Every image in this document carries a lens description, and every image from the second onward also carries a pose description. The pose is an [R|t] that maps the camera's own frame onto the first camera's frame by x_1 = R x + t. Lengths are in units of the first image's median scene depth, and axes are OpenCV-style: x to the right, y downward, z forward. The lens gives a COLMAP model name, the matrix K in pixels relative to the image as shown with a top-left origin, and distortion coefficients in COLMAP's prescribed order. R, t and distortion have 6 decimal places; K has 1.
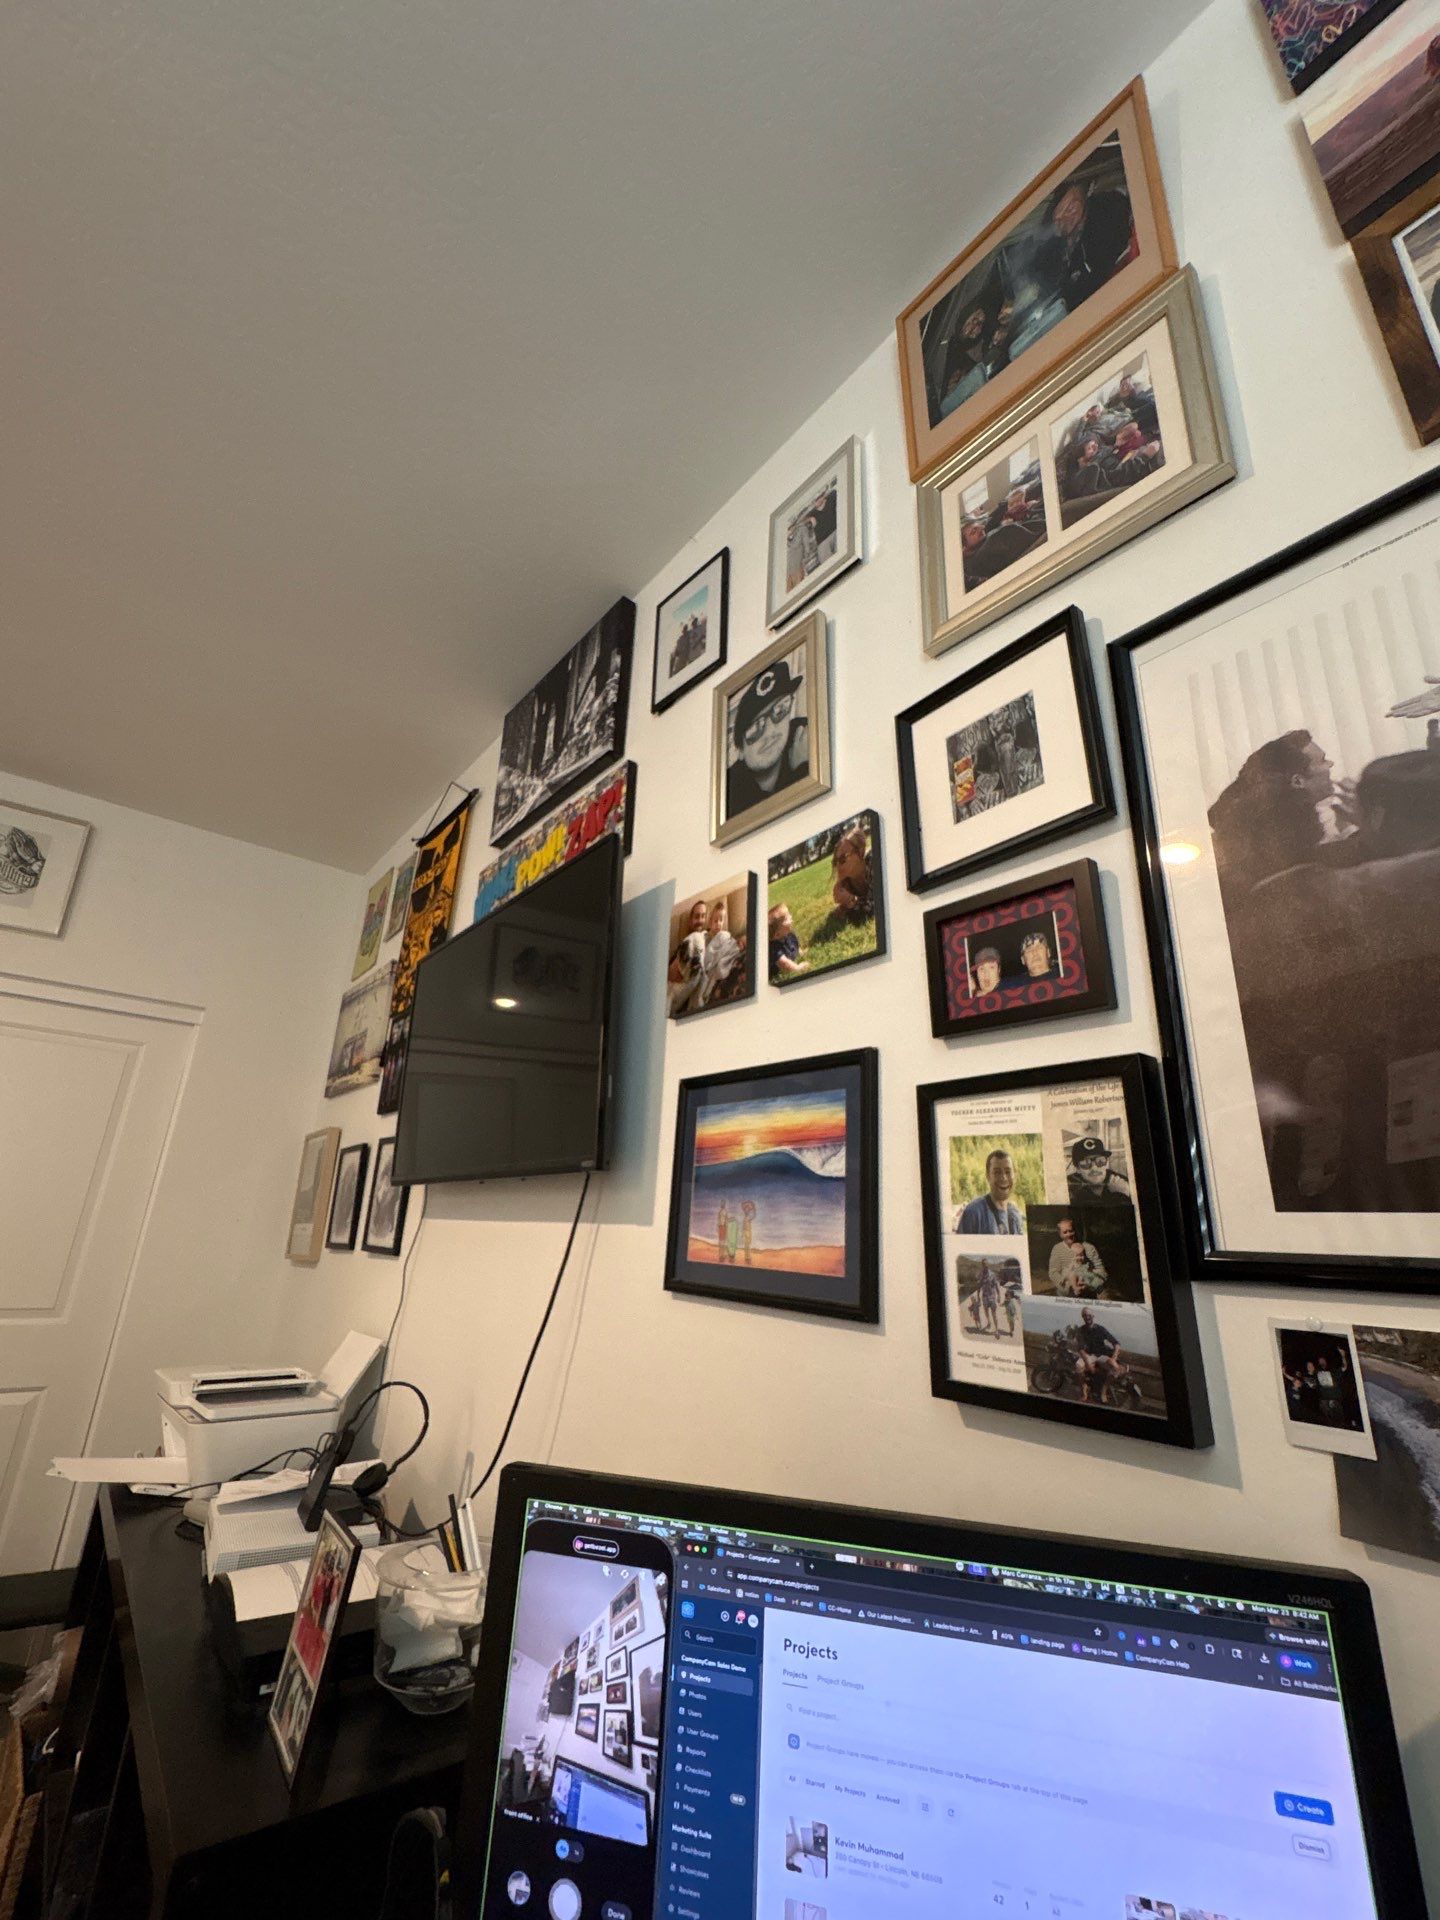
lens RADIAL K [[813.2, 0, 717.7], [0, 813.2, 956.2], [0, 0, 1]] dist [0.002021, 0.001655]
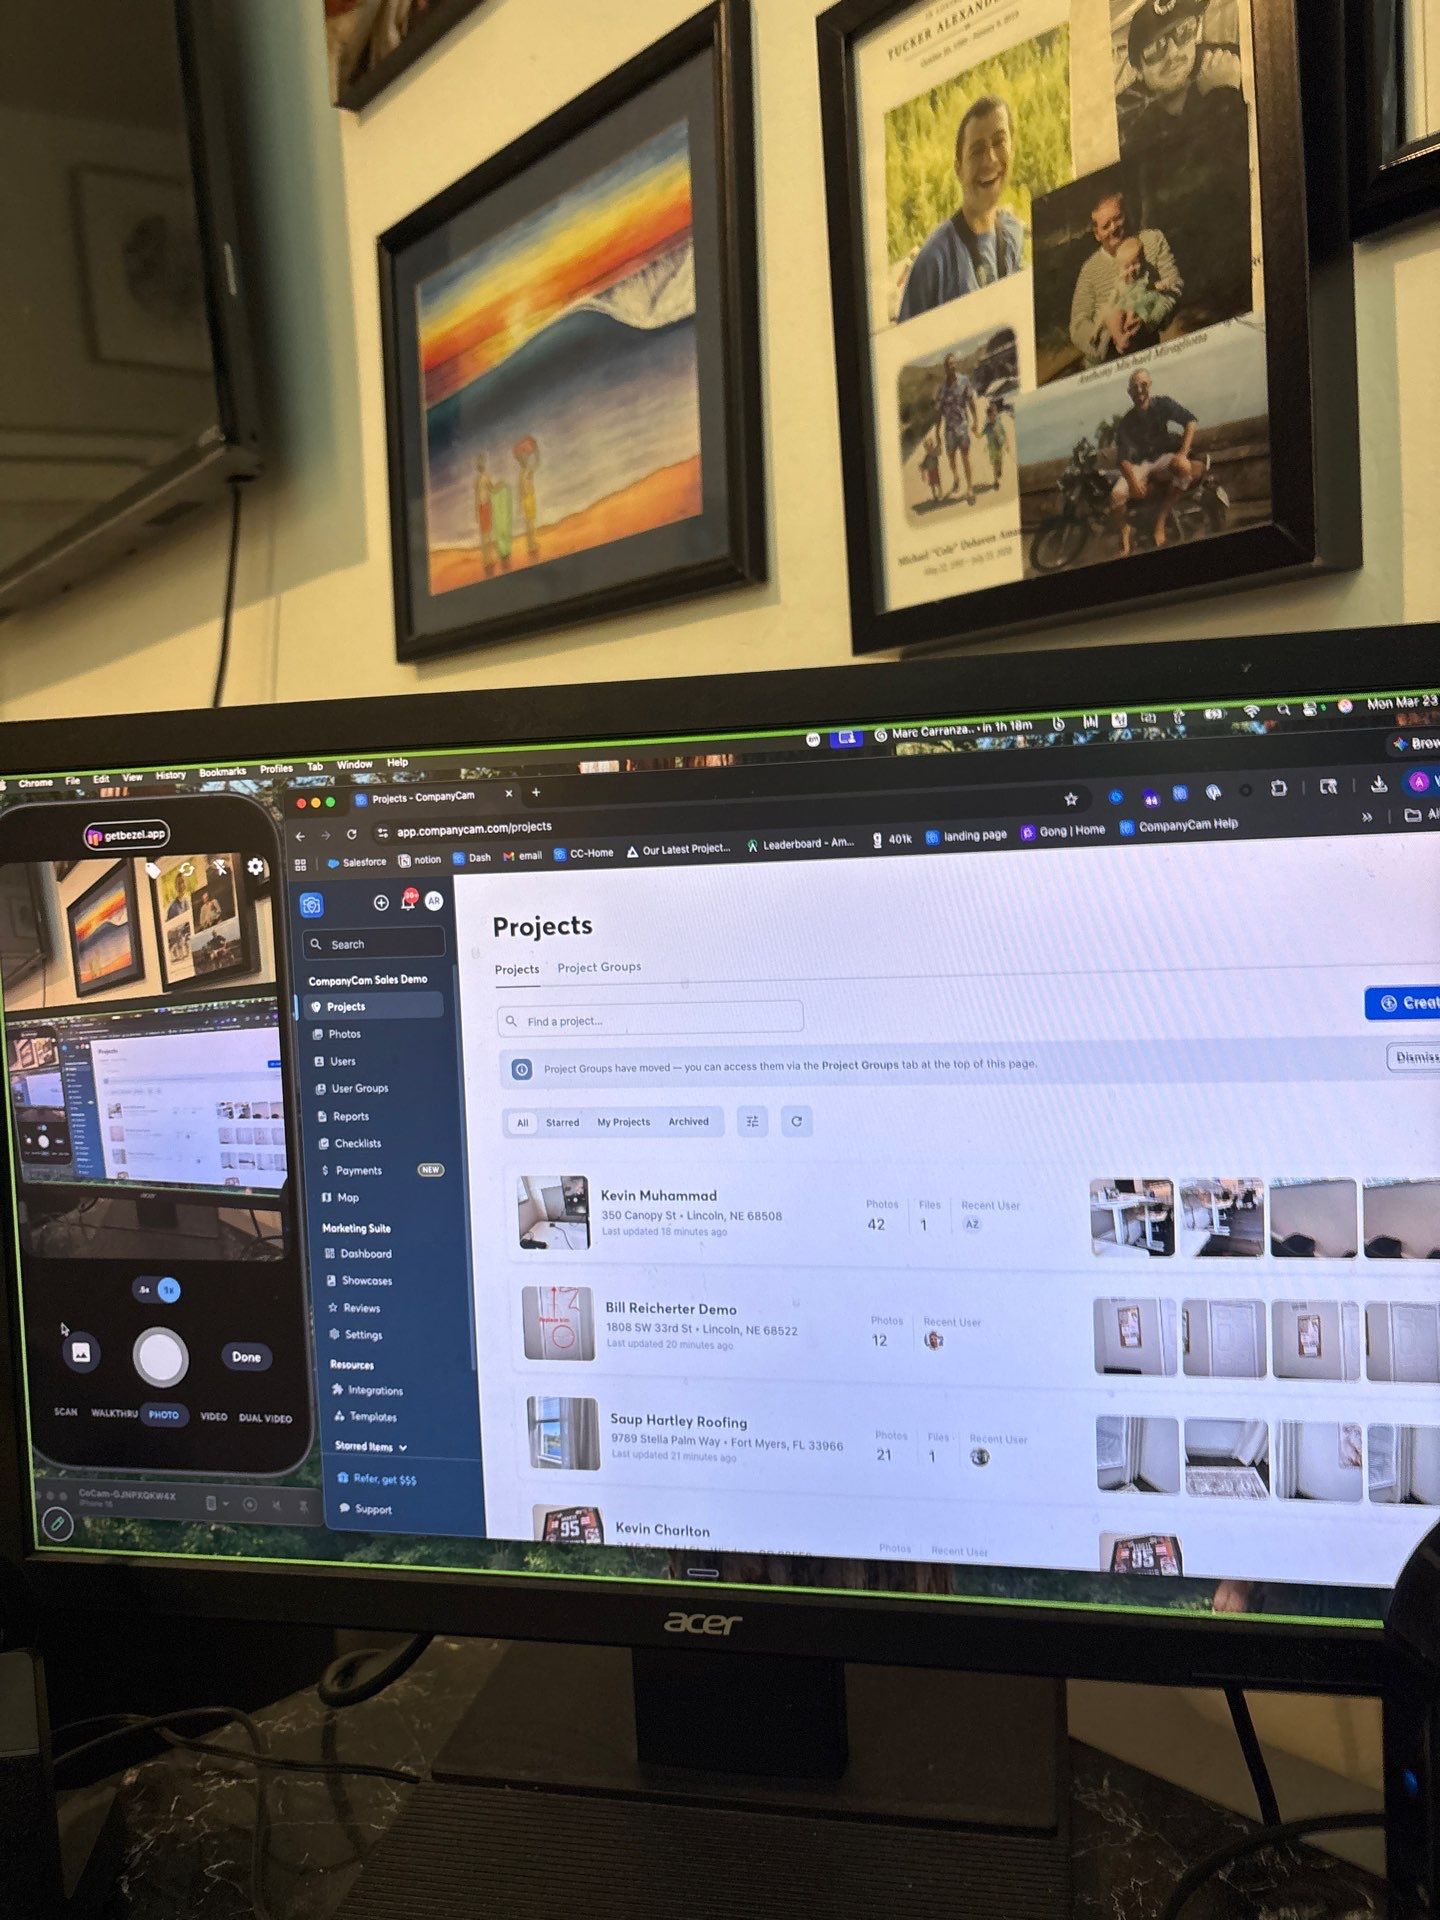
lens RADIAL K [[1489.5, 0, 720.2], [0, 1489.5, 958.5], [0, 0, 1]] dist [0.025802, -0.027215]
pose [[0.995088, -0.095174, 0.027236, 0.112232], [0.077828, 0.922162, 0.378893, 0.290519], [-0.061177, -0.374912, 0.925040, 0.058185]]
